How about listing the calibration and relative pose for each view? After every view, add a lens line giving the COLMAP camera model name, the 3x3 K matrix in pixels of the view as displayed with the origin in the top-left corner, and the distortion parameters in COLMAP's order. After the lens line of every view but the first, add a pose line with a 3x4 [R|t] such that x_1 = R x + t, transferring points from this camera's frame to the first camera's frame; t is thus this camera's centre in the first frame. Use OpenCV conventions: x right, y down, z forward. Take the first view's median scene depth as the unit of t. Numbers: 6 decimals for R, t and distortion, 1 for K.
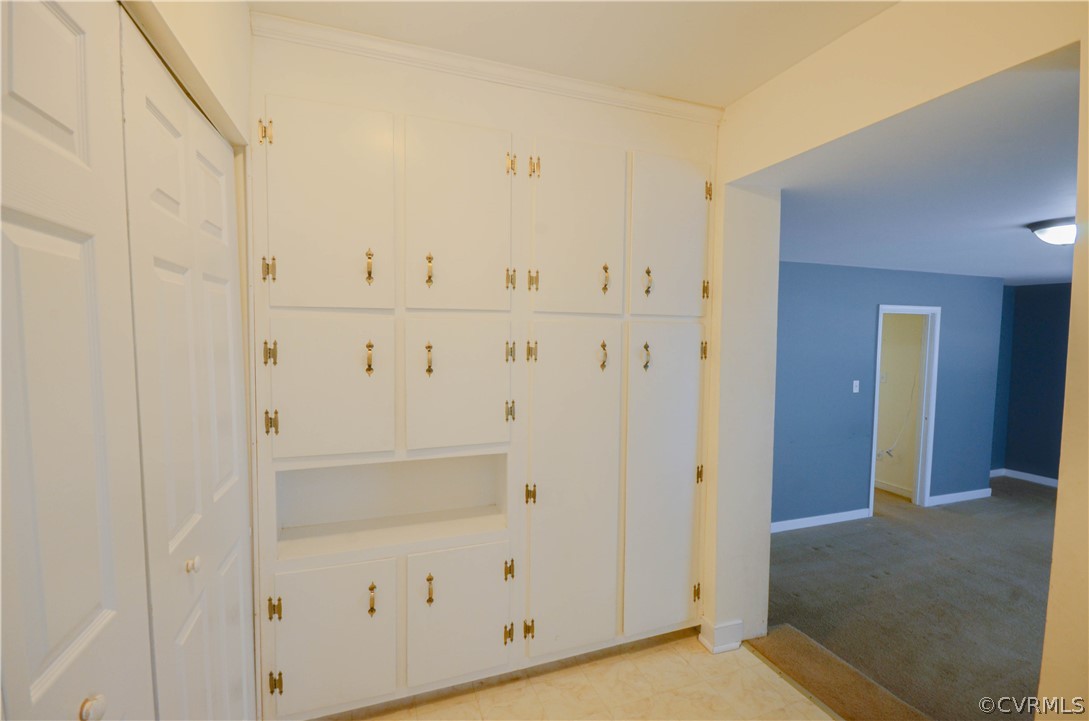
lens RADIAL K [[479.2, 0, 544.5], [0, 479.2, 360.5], [0, 0, 1]] dist [0.007153, -0.009372]
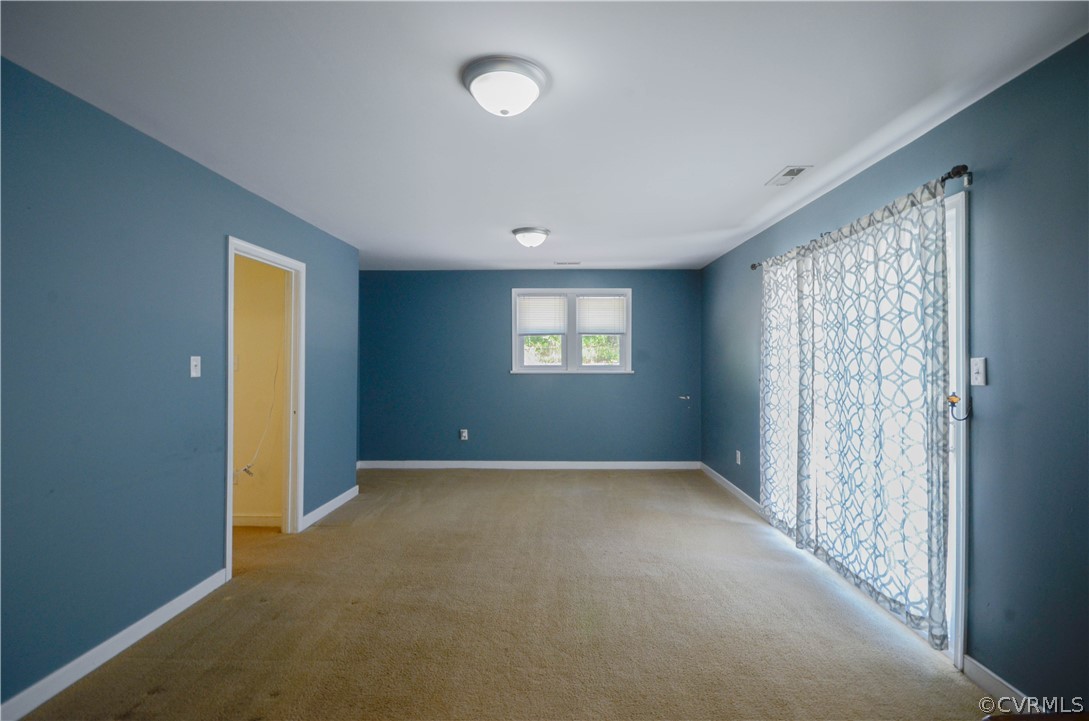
lens RADIAL K [[479.2, 0, 544.5], [0, 479.2, 360.5], [0, 0, 1]] dist [0.007153, -0.009372]
pose [[0.347278, -0.001780, 0.937761, 0.238585], [0.053156, 0.998428, -0.017791, 0.076106], [-0.936255, 0.056026, 0.346826, 0.382476]]
